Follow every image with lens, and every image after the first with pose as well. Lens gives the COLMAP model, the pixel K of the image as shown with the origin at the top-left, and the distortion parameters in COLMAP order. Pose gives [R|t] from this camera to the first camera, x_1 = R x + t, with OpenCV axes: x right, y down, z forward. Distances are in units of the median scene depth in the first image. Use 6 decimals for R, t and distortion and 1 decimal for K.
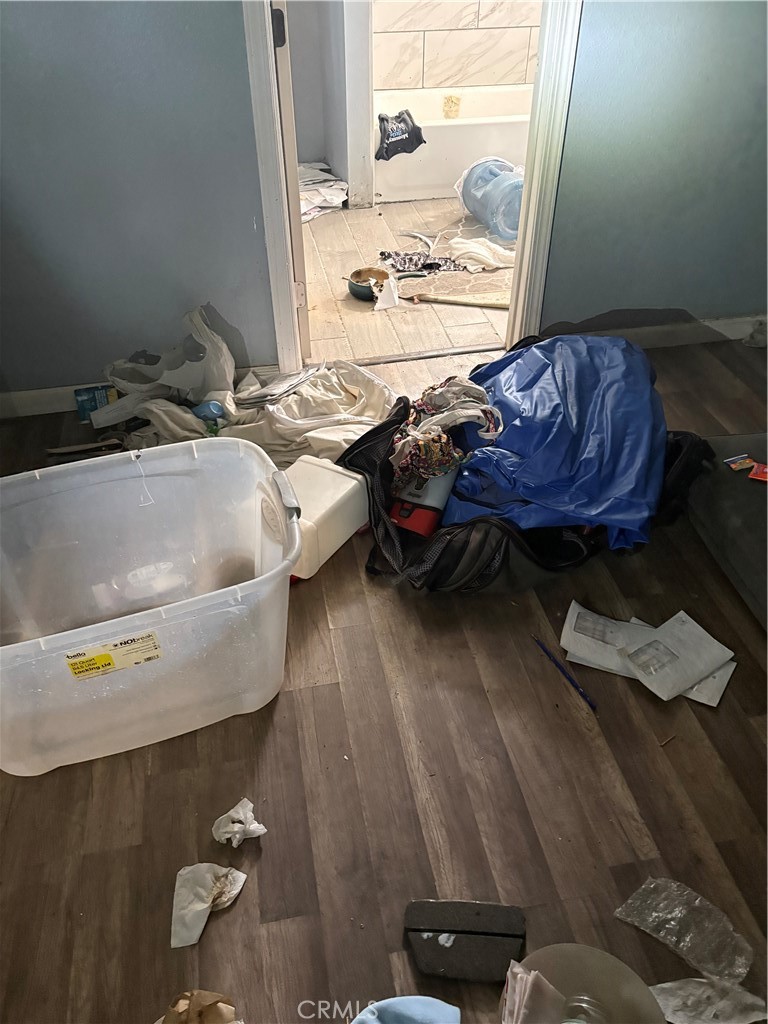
lens RADIAL K [[774.4, 0, 391.1], [0, 774.4, 513.0], [0, 0, 1]] dist [0.028319, -0.027476]
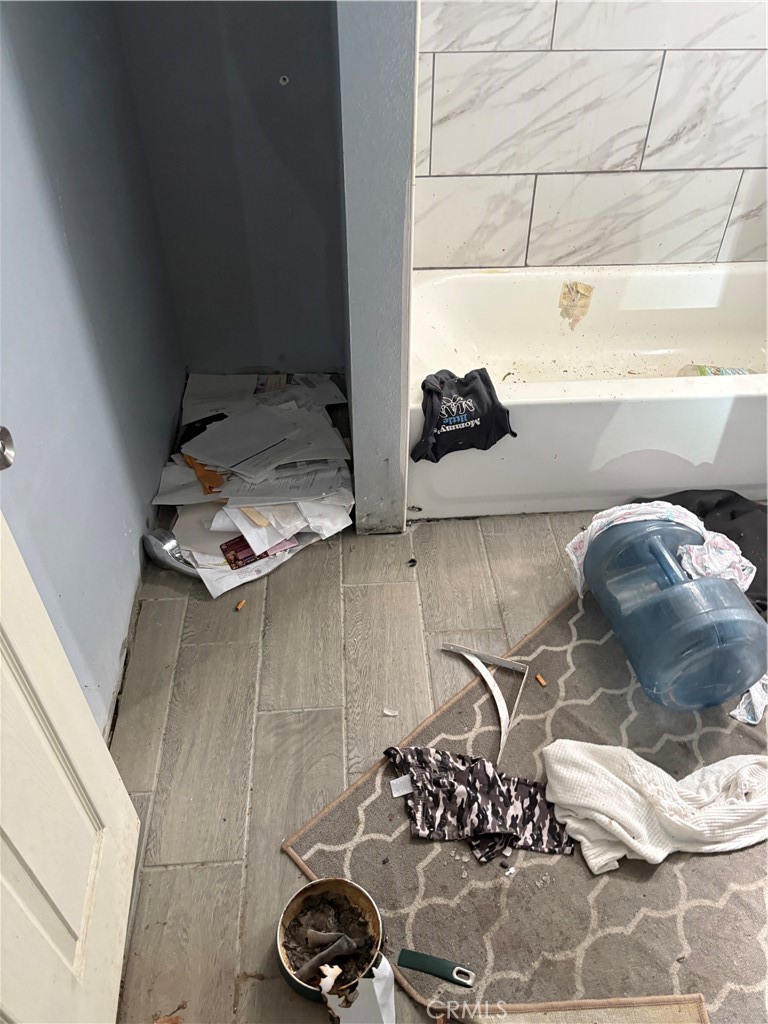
lens RADIAL K [[774.4, 0, 389.4], [0, 774.4, 516.7], [0, 0, 1]] dist [0.028319, -0.027476]
pose [[0.990834, 0.087750, -0.102703, 0.019255], [-0.085302, 0.995962, 0.028002, -0.411687], [0.104745, -0.018985, 0.994318, 0.482225]]
